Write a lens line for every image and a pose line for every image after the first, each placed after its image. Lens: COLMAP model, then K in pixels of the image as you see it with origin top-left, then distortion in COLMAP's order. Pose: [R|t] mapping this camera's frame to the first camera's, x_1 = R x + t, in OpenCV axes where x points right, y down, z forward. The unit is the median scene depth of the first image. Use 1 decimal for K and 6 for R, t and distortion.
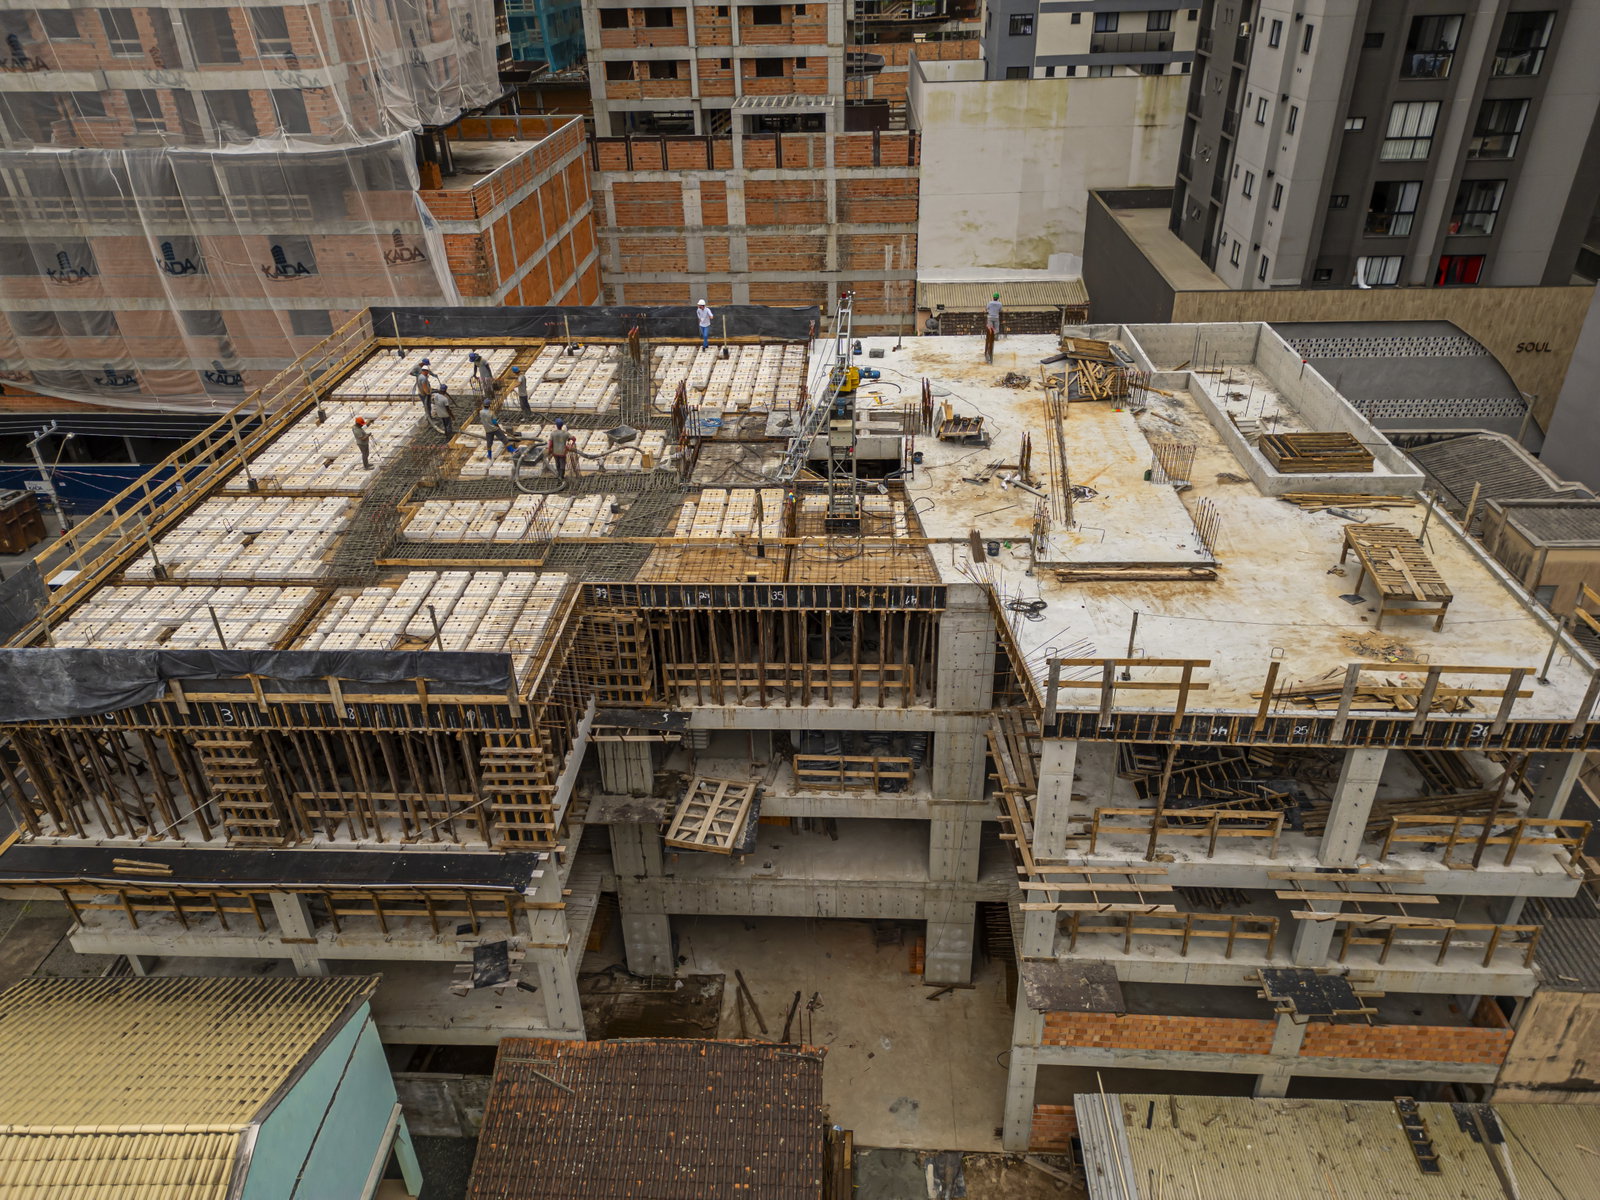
lens RADIAL K [[1122.0, 0, 799.5], [0, 1122.0, 604.6], [0, 0, 1]] dist [0.029492, -0.001246]
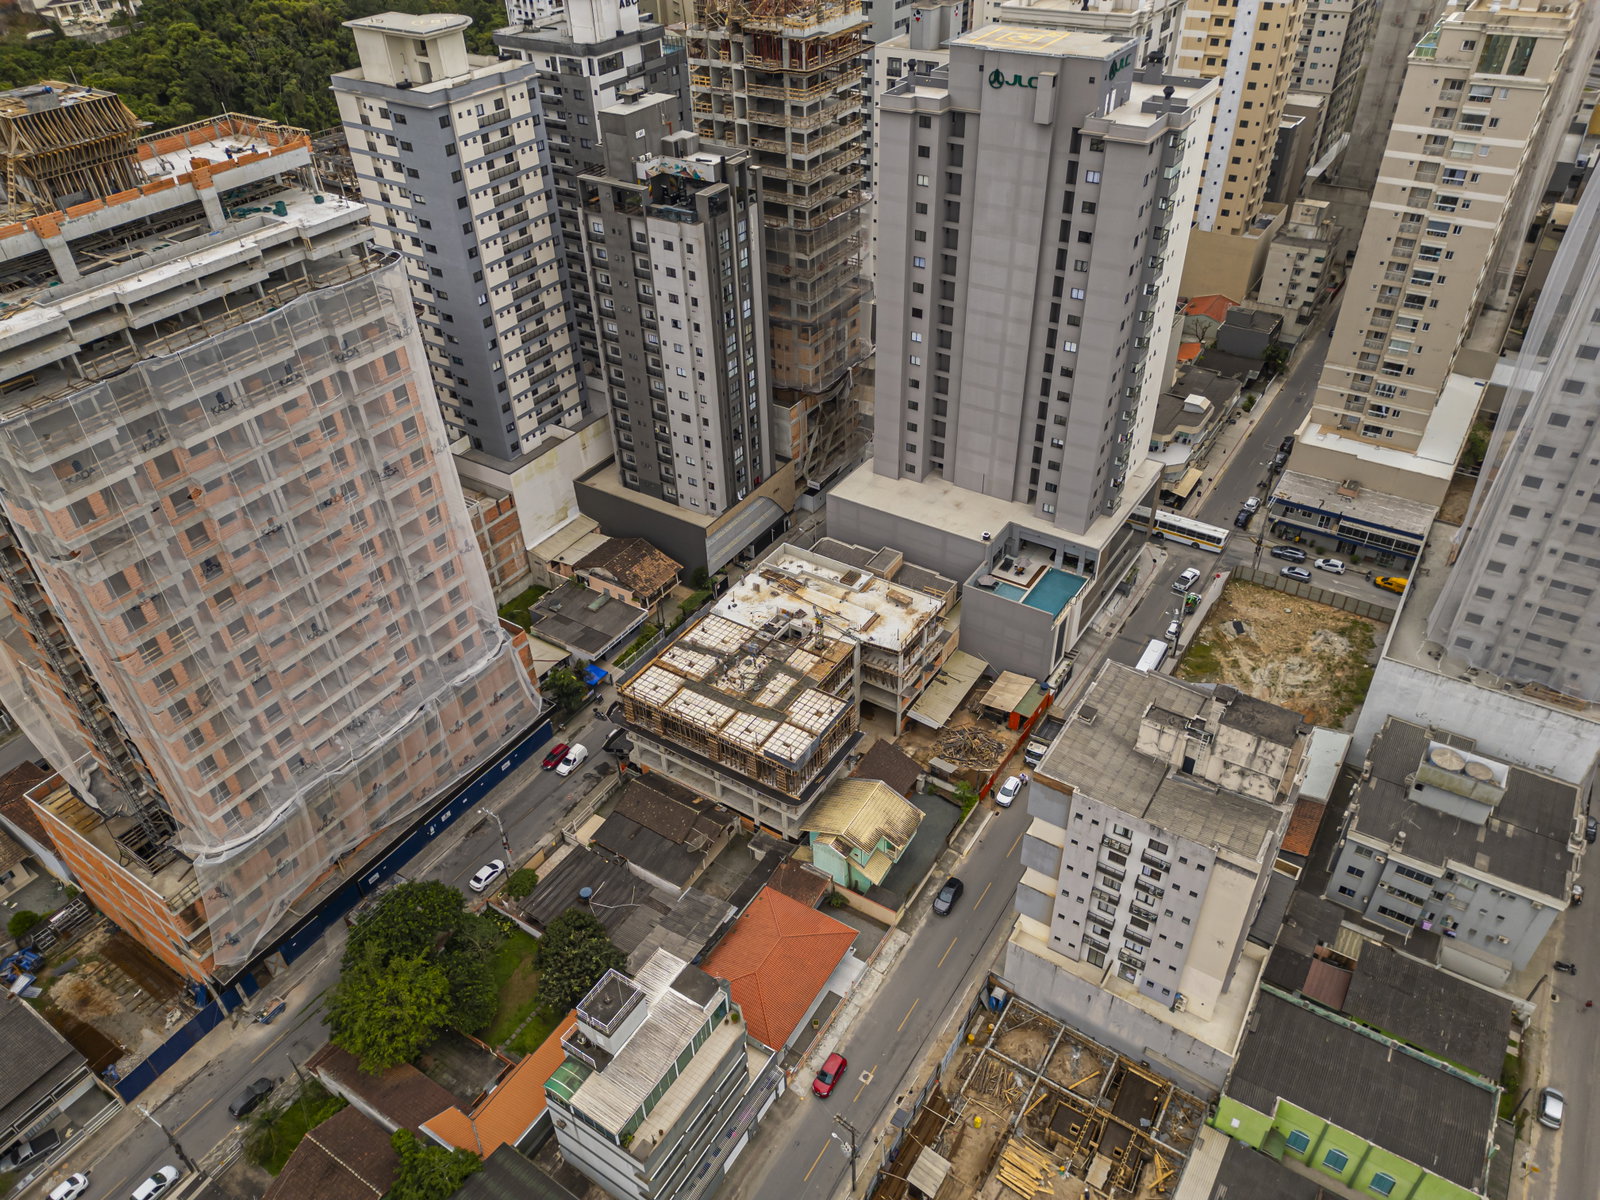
lens RADIAL K [[1122.0, 0, 802.7], [0, 1122.0, 600.7], [0, 0, 1]] dist [0.029492, -0.001246]
pose [[0.505803, -0.518577, 0.689377, -2.312799], [0.455941, 0.839106, 0.296681, -1.231087], [-0.732312, 0.164253, 0.660863, -1.496992]]
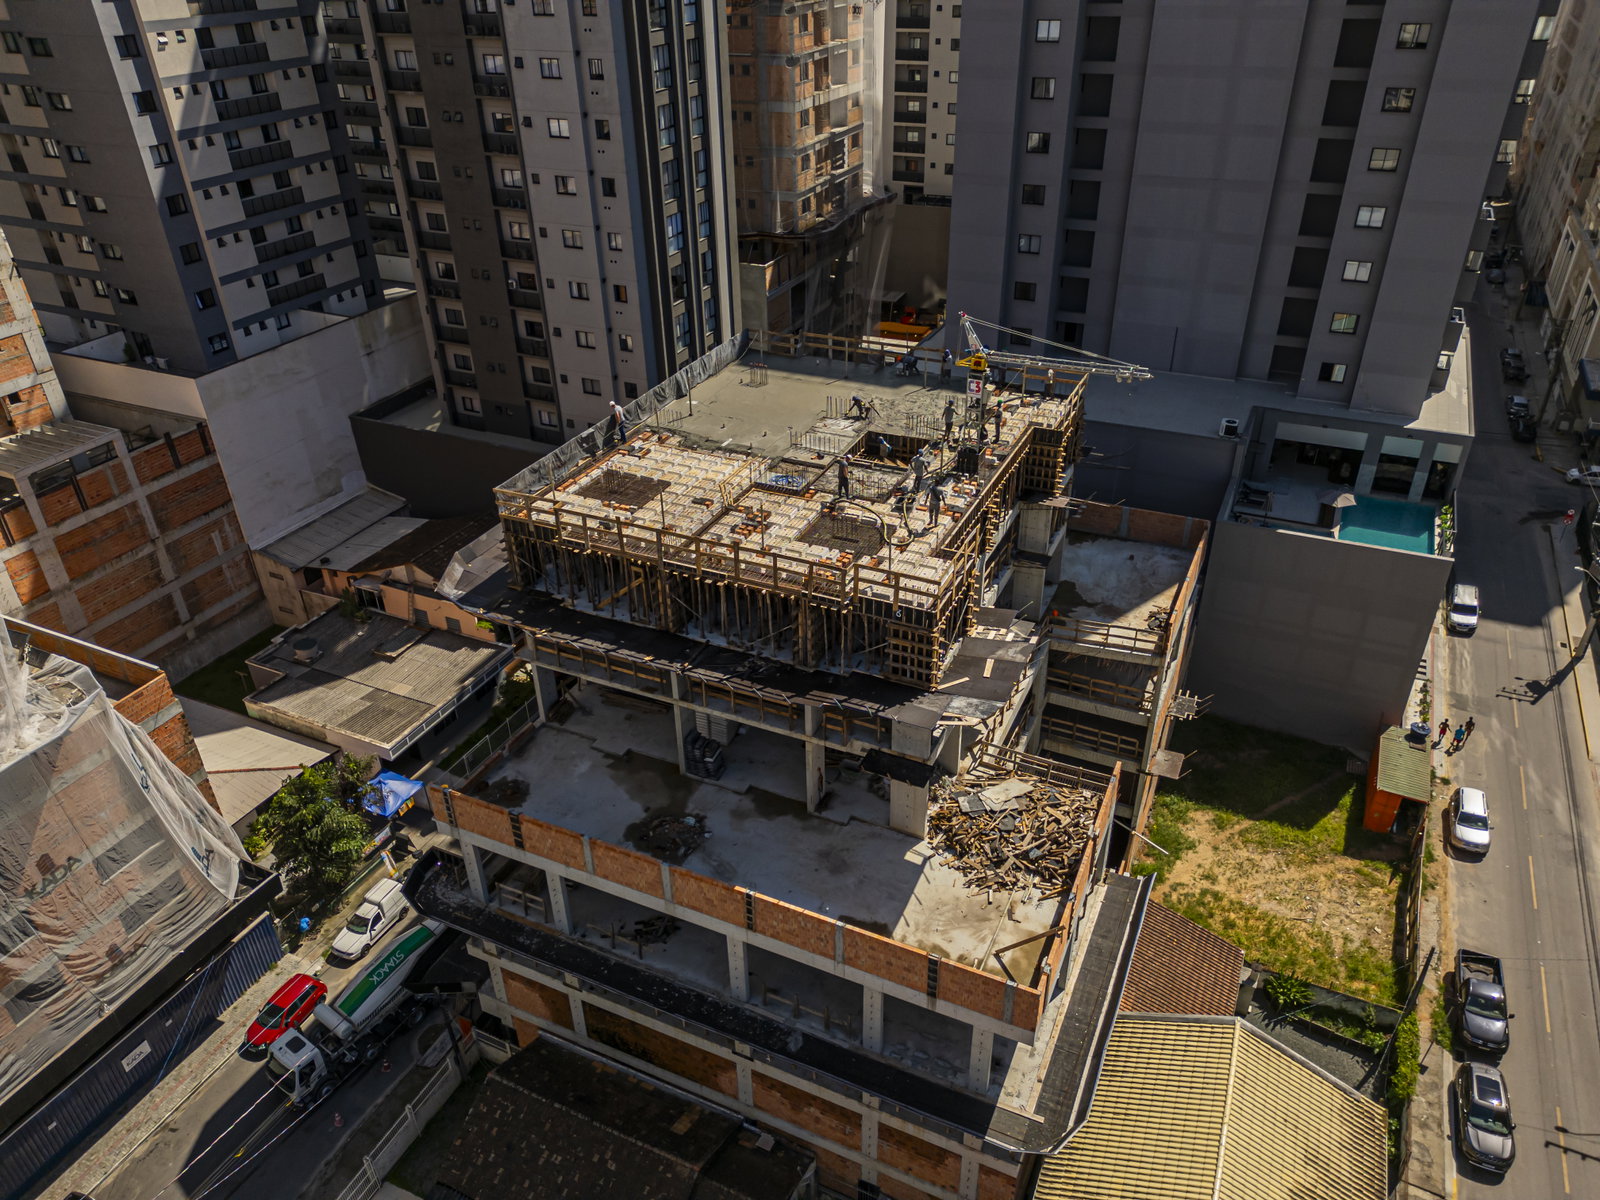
lens RADIAL K [[1122.0, 0, 797.1], [0, 1122.0, 594.5], [0, 0, 1]] dist [0.029492, -0.001246]
pose [[0.385759, -0.466577, 0.795924, -1.103221], [0.482673, 0.837280, 0.256884, -0.580829], [-0.786268, 0.285076, 0.548193, 0.154768]]
